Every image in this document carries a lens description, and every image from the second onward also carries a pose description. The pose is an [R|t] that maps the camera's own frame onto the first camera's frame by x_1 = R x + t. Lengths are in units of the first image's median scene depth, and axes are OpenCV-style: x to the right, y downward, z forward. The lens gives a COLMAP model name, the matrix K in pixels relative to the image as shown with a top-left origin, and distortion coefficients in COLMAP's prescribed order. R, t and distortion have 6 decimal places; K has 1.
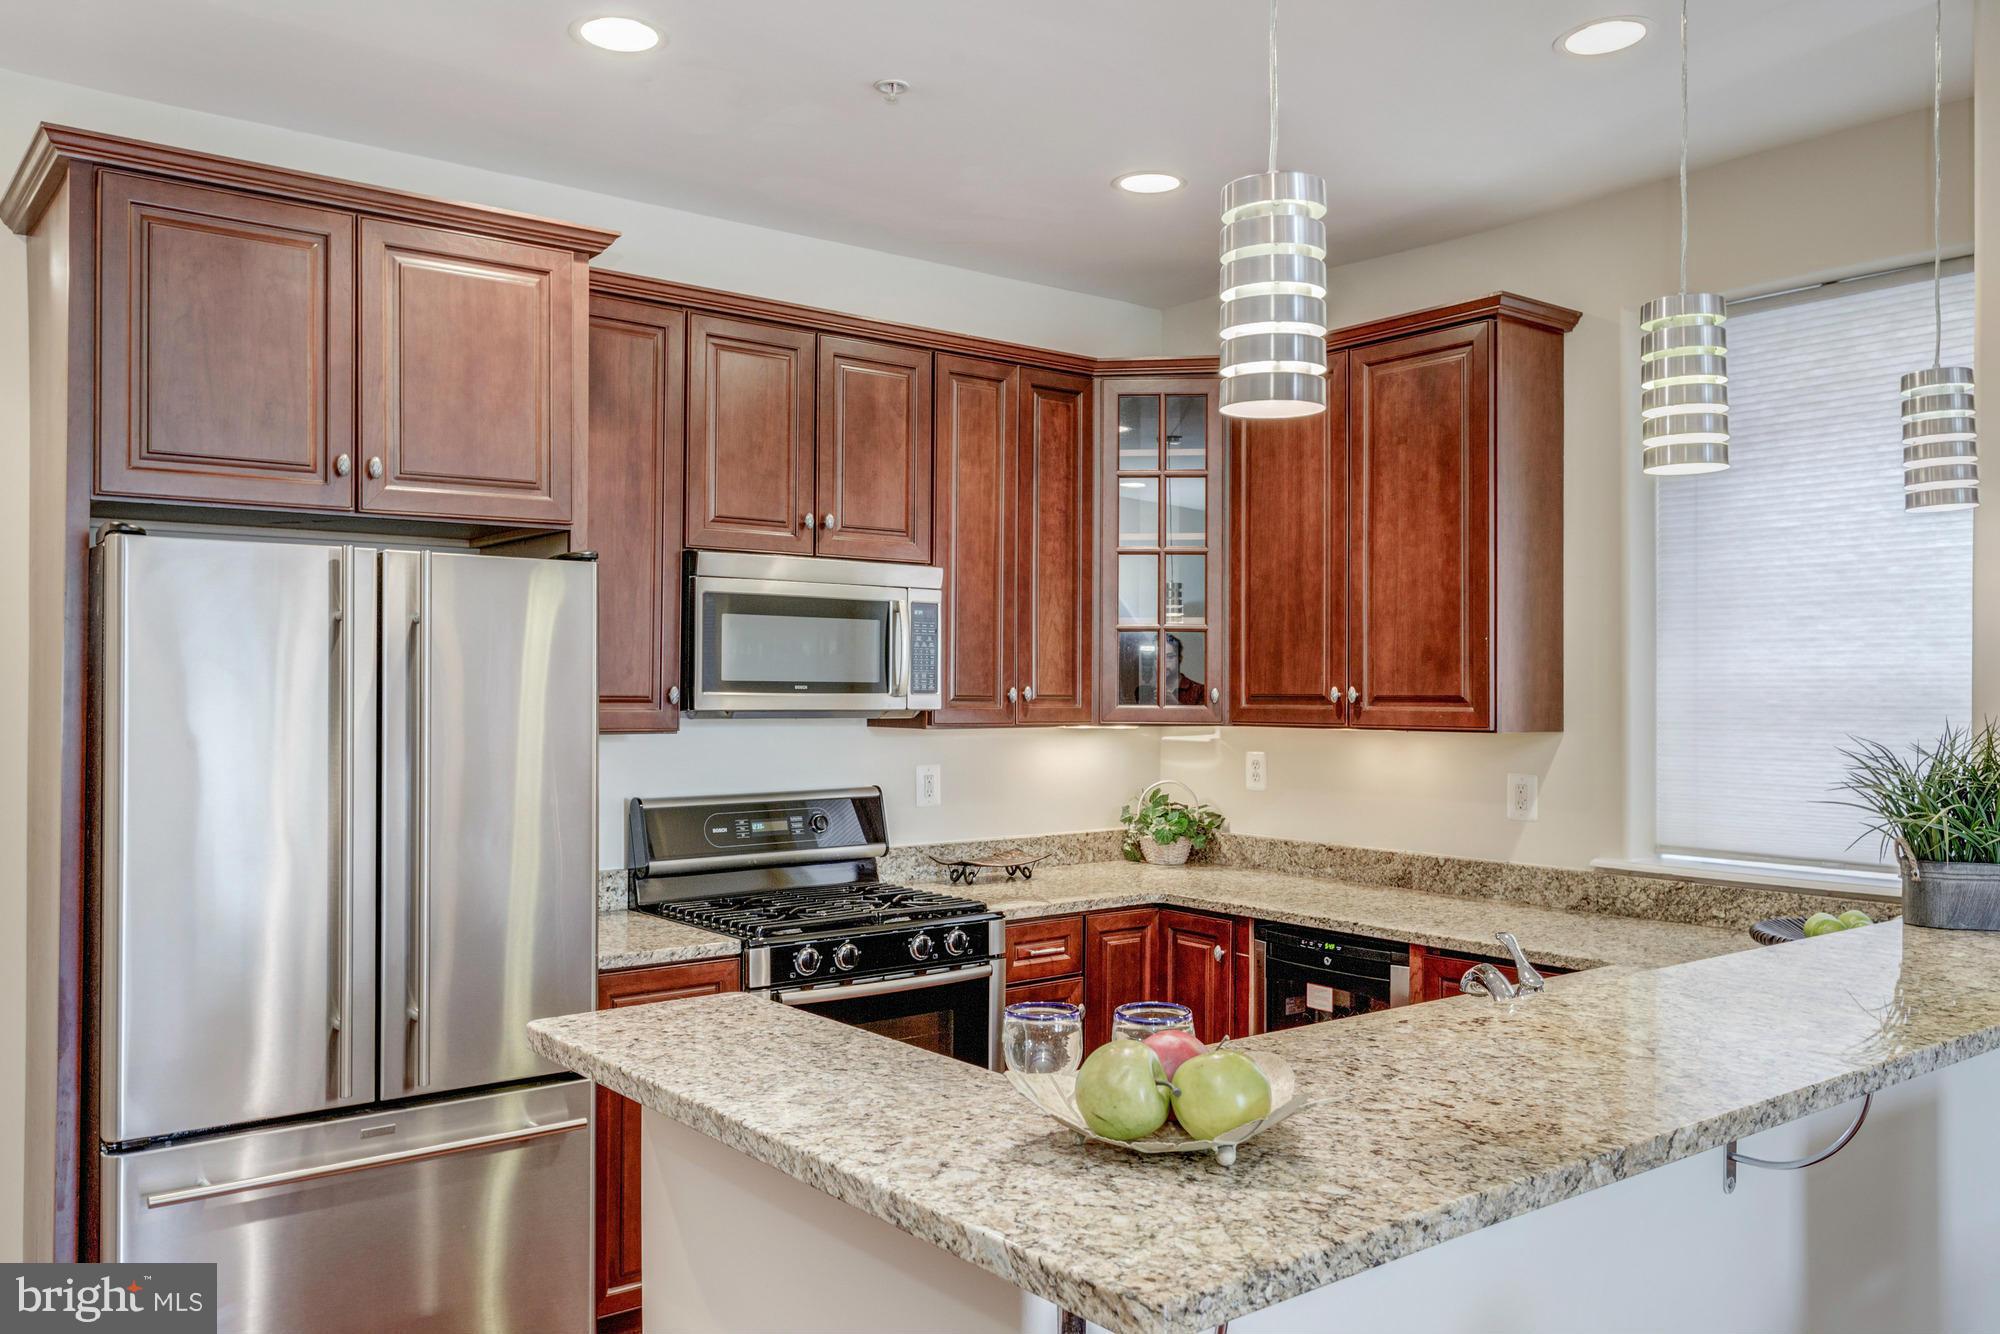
lens RADIAL K [[1562.1, 0, 1004.8], [0, 1562.1, 684.8], [0, 0, 1]] dist [0.004598, 0.000377]
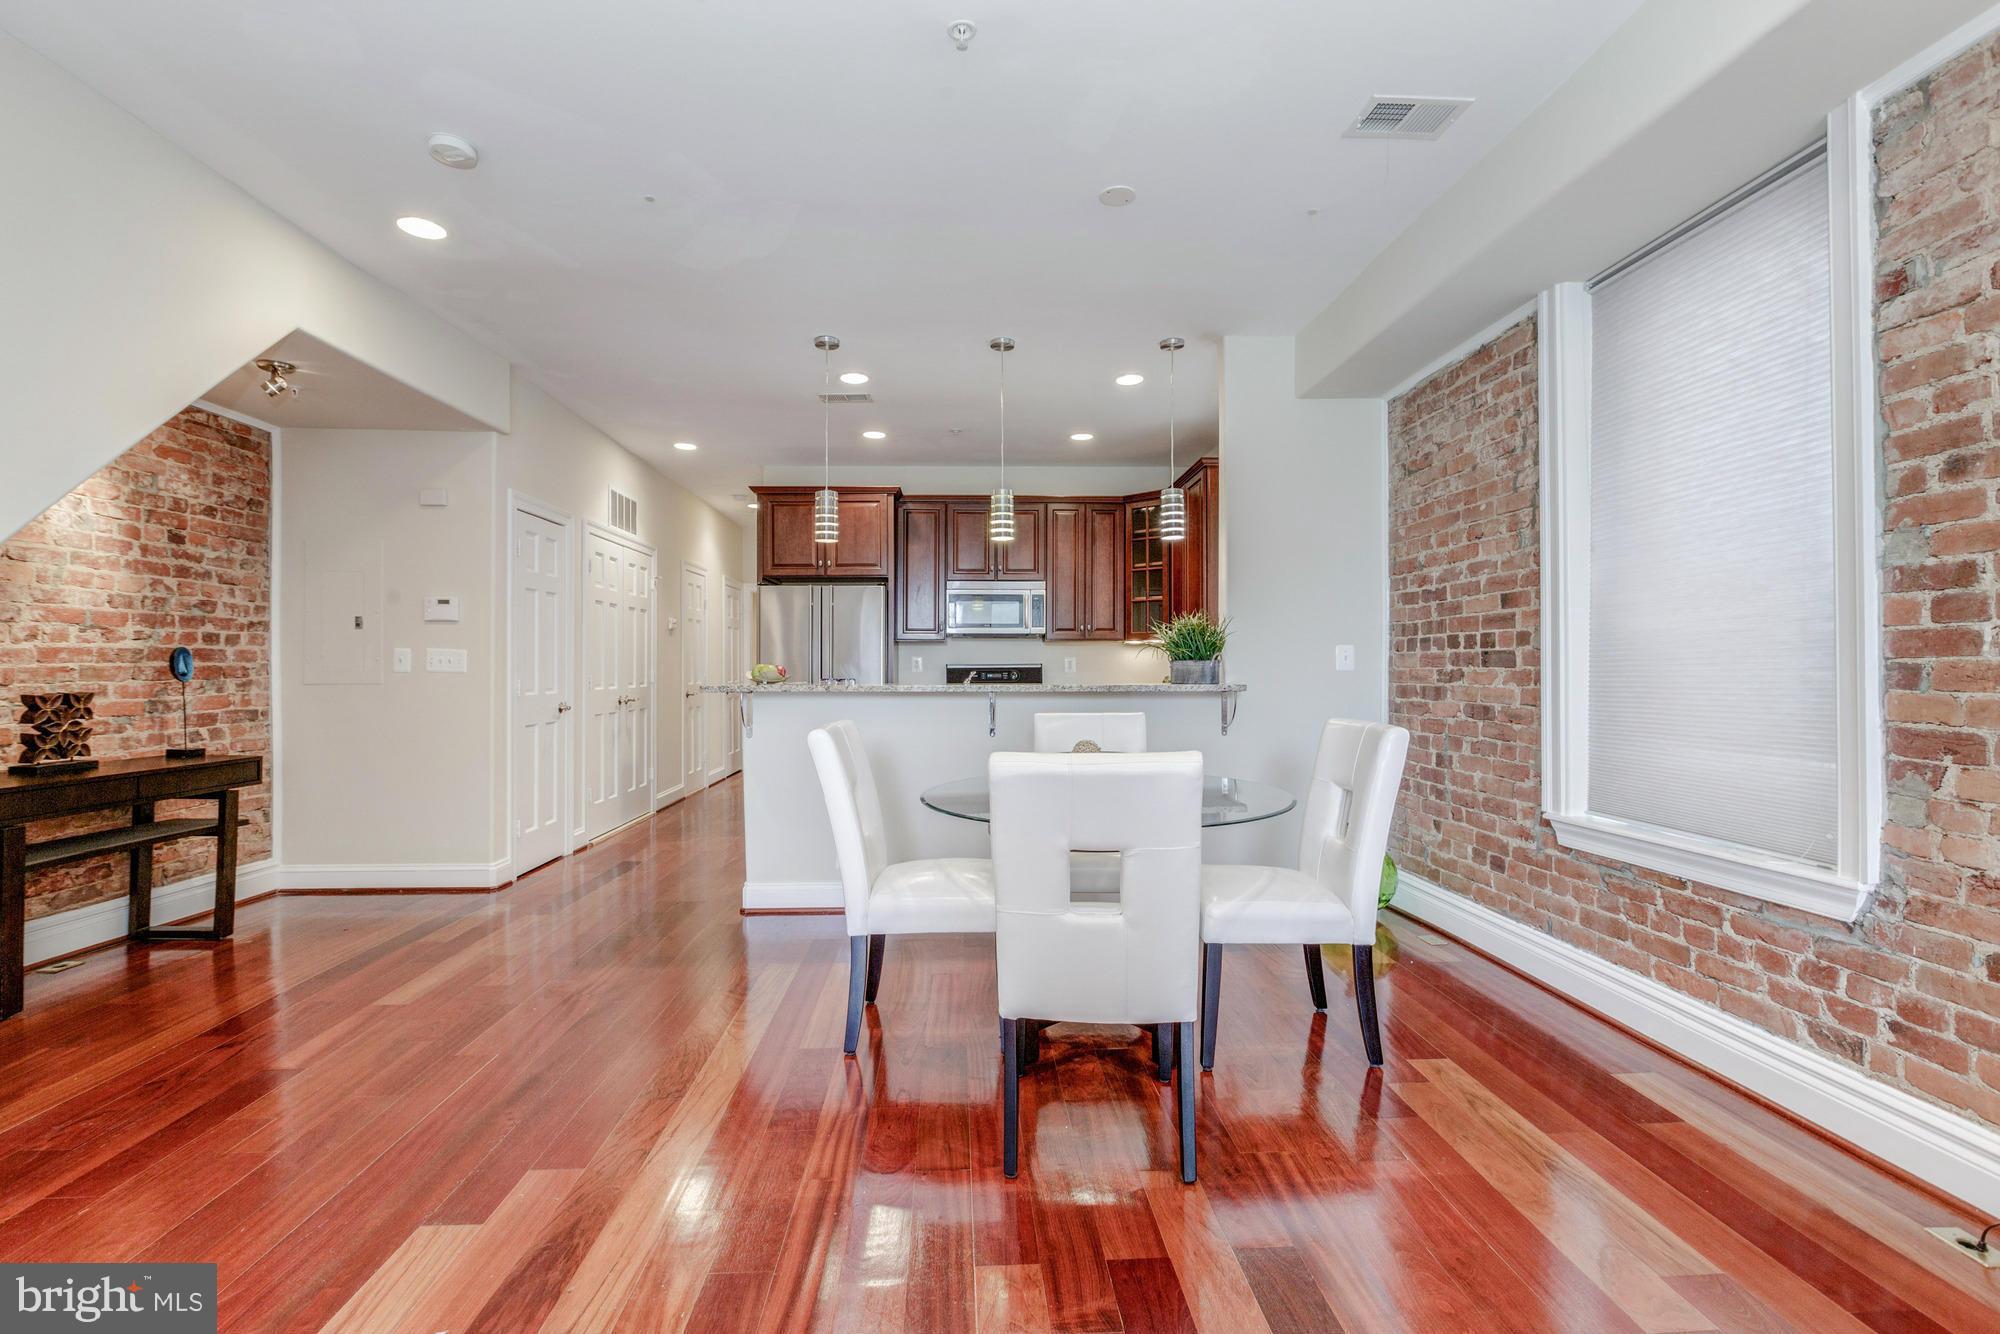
lens RADIAL K [[897.5, 0, 1000.0], [0, 897.5, 667.8], [0, 0, 1]] dist [0.001181, 0.002329]
pose [[0.807828, -0.007830, -0.589366, 0.825562], [0.005307, 0.999968, -0.006012, 0.085667], [0.589395, 0.001729, 0.807843, -0.325675]]
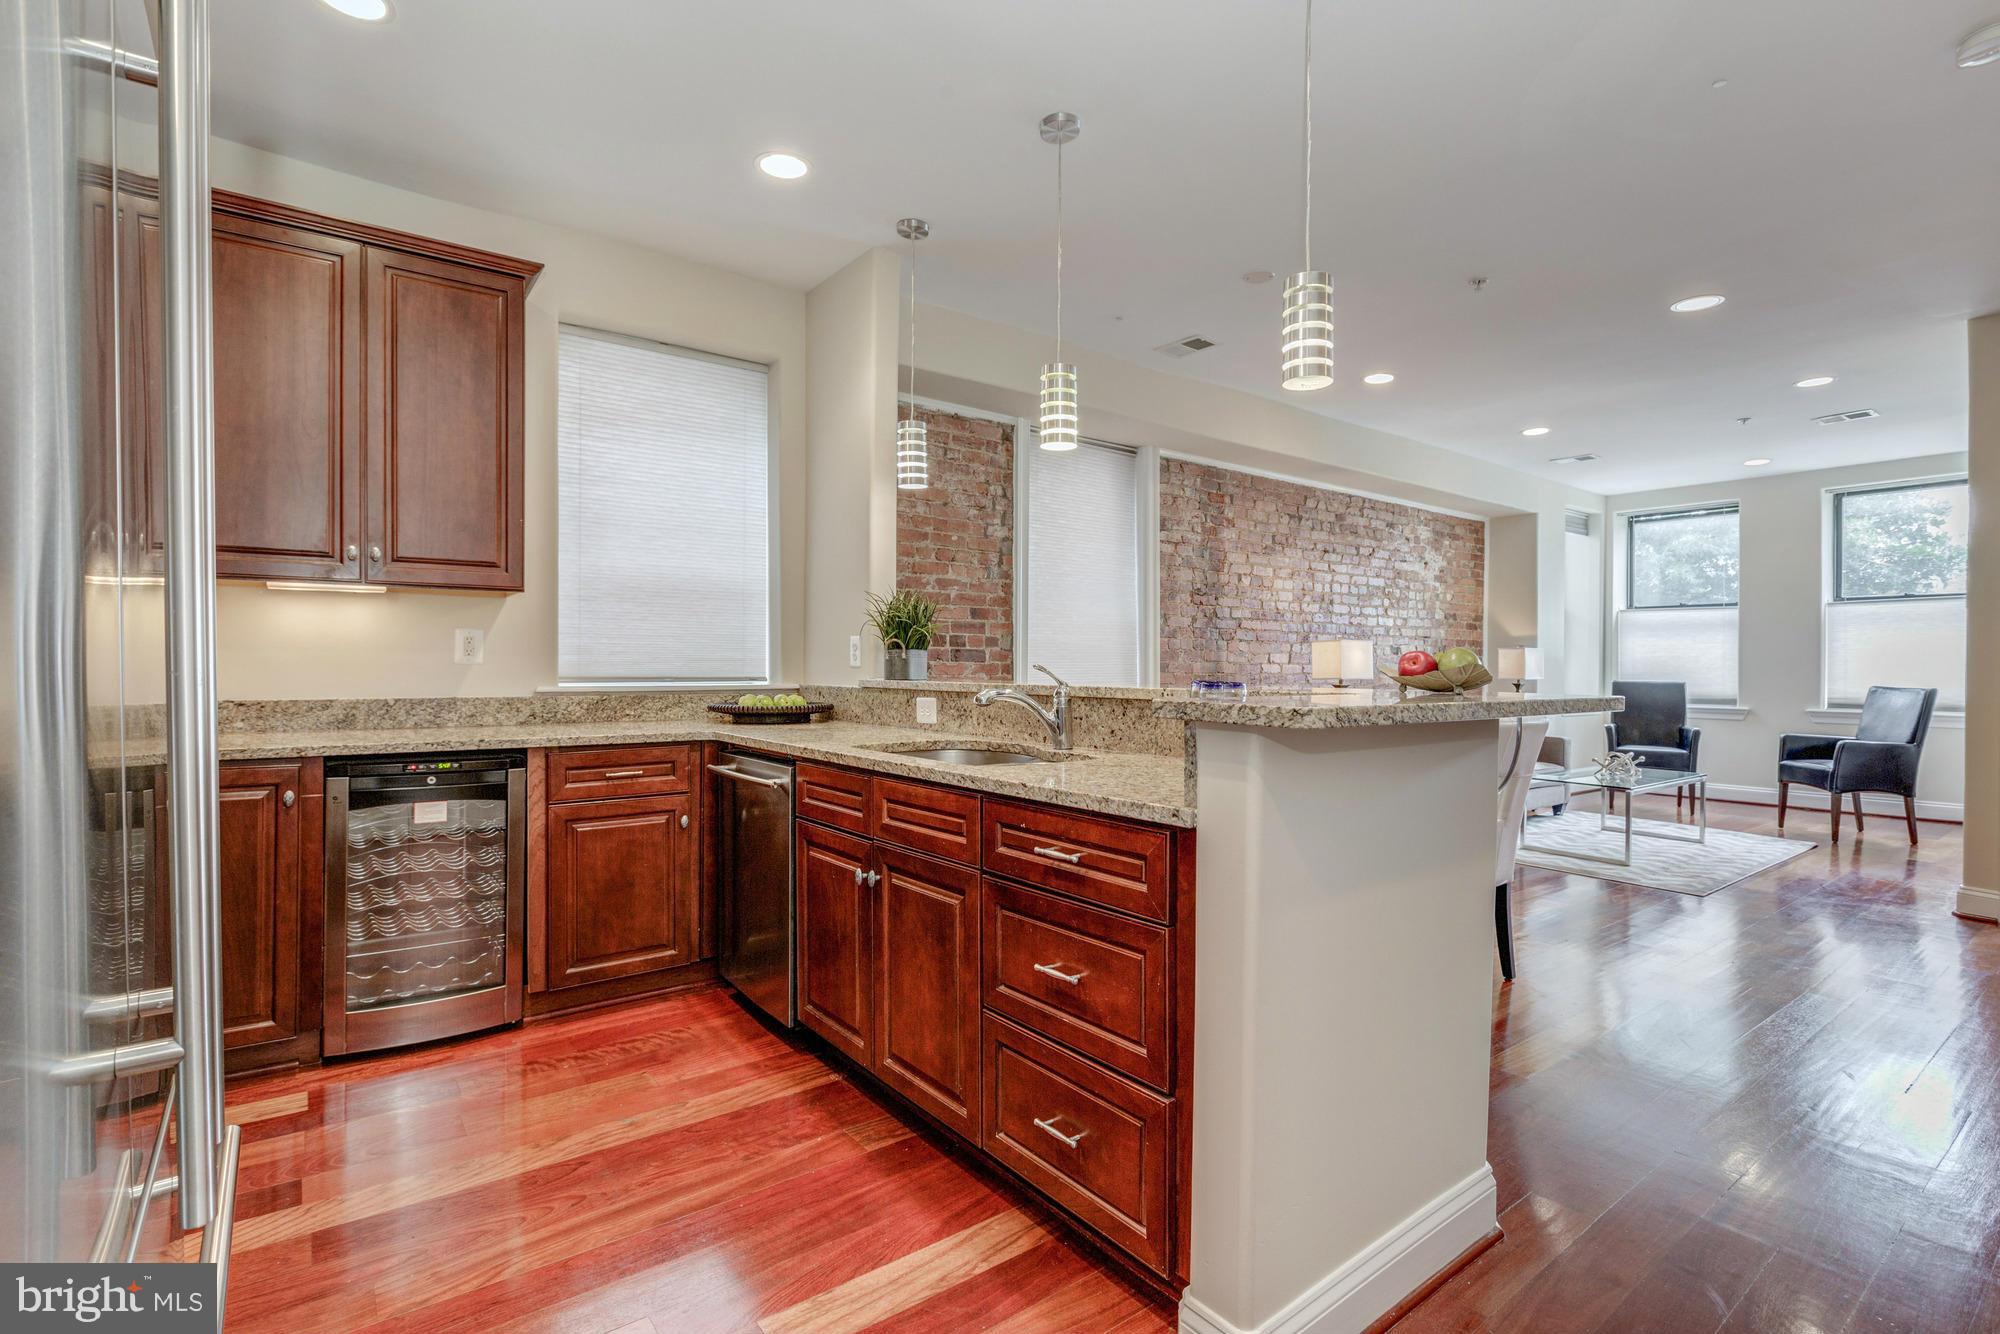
lens RADIAL K [[932.3, 0, 994.4], [0, 932.3, 665.7], [0, 0, 1]] dist [-0.004671, 0.001624]
pose [[0.037066, -0.006309, 0.999293, -0.433199], [-0.006844, 0.999955, 0.006567, 0.079750], [-0.999289, -0.007083, 0.037021, 0.526604]]
